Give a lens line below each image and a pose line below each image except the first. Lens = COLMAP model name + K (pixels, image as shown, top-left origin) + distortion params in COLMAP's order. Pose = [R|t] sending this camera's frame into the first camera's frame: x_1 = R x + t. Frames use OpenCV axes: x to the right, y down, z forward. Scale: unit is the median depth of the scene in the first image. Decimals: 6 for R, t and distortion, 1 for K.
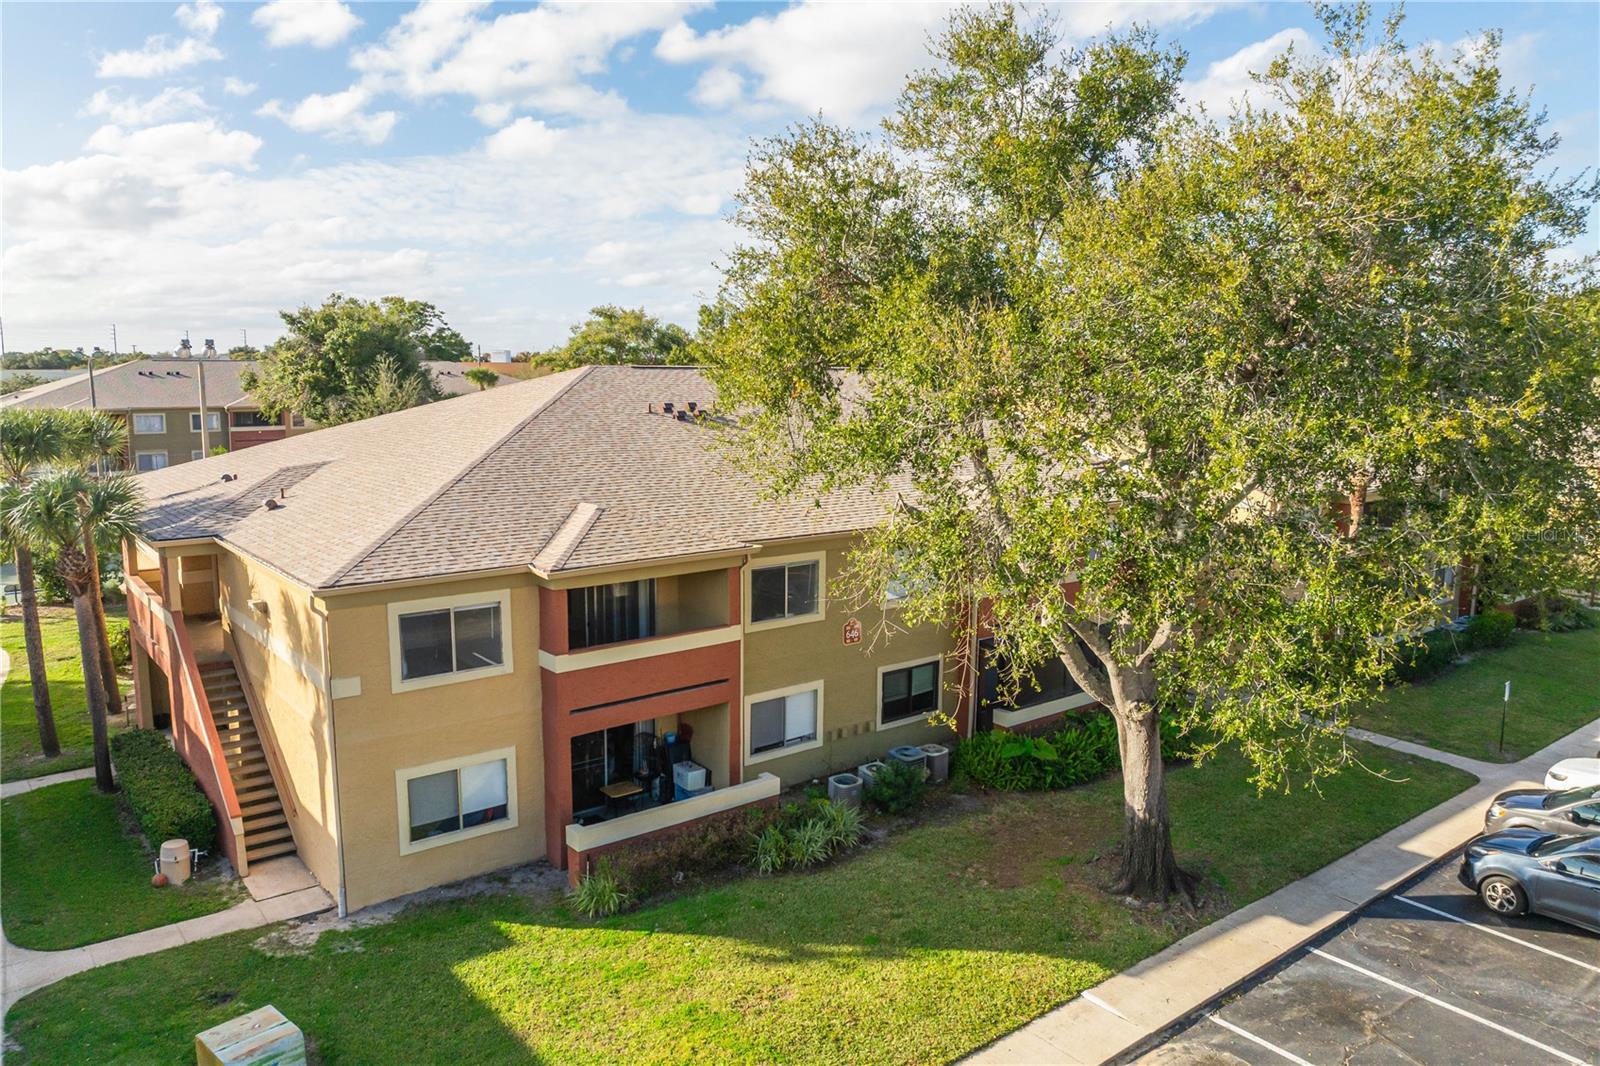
lens RADIAL K [[1119.7, 0, 800.0], [0, 1119.7, 533.0], [0, 0, 1]] dist [-0.039598, 0.001459]
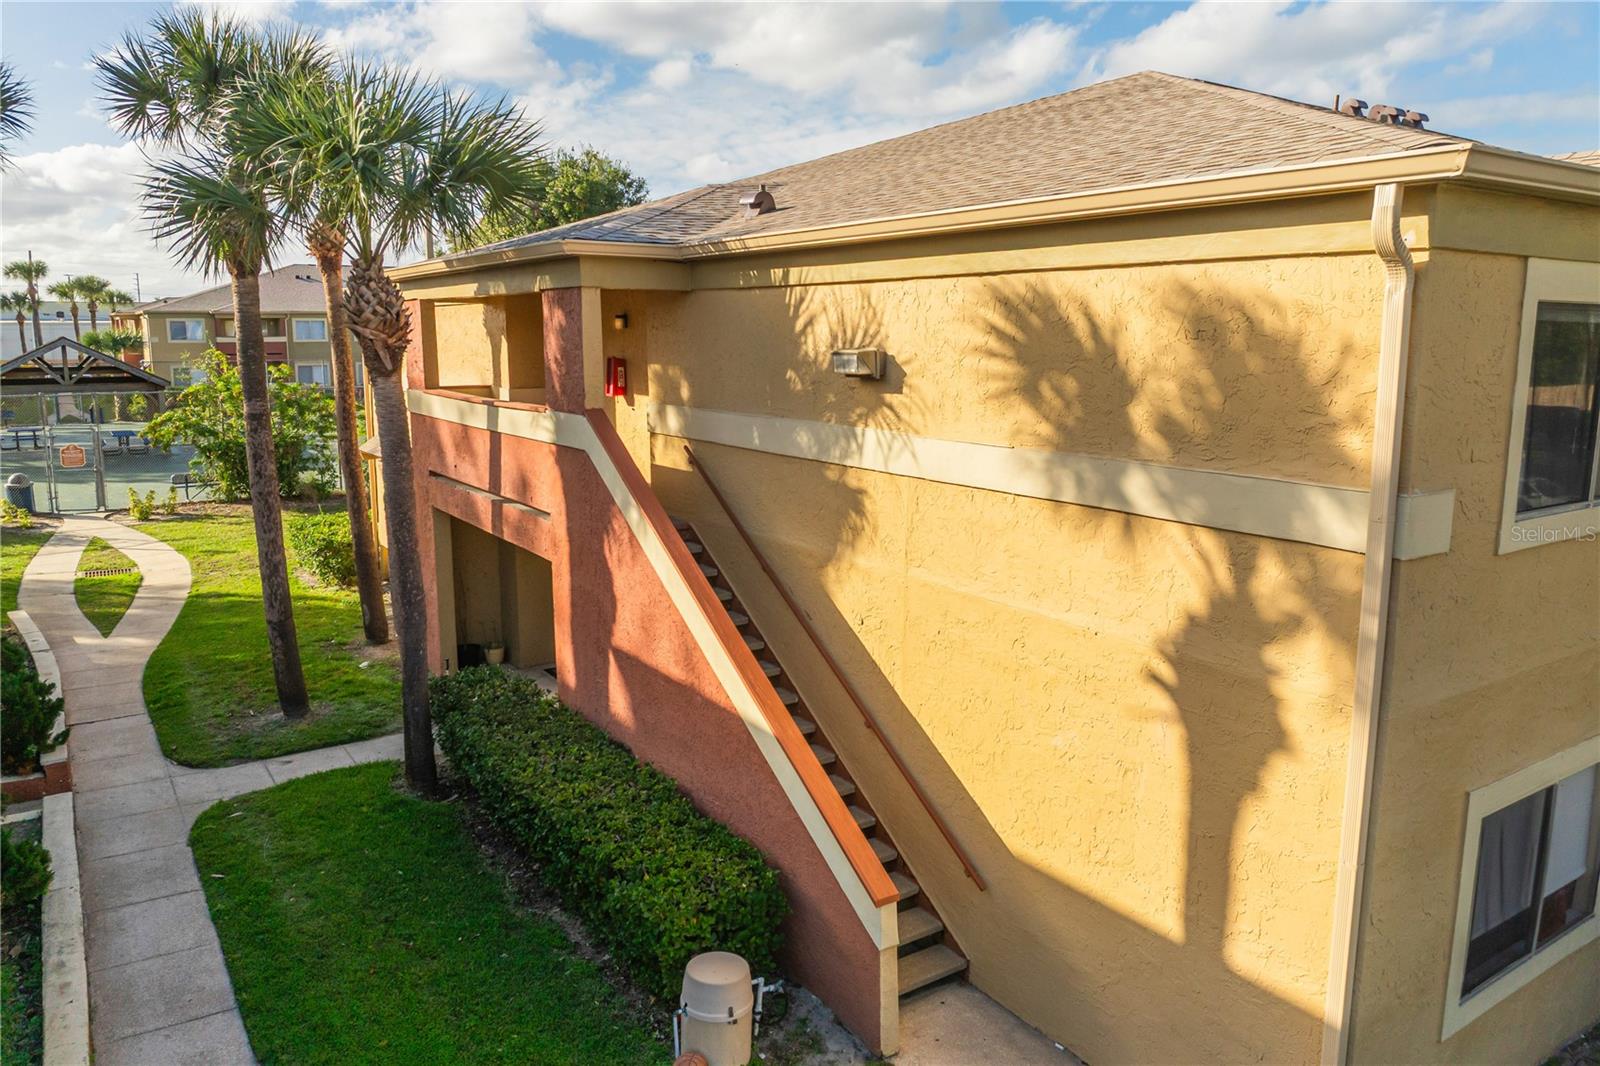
lens RADIAL K [[1109.6, 0, 800.0], [0, 1109.6, 533.0], [0, 0, 1]] dist [-0.040727, -0.000363]
pose [[0.996361, 0.011161, -0.084505, -0.513308], [-0.008451, 0.999441, 0.032356, 0.123782], [0.084819, -0.031524, 0.995898, 0.640518]]
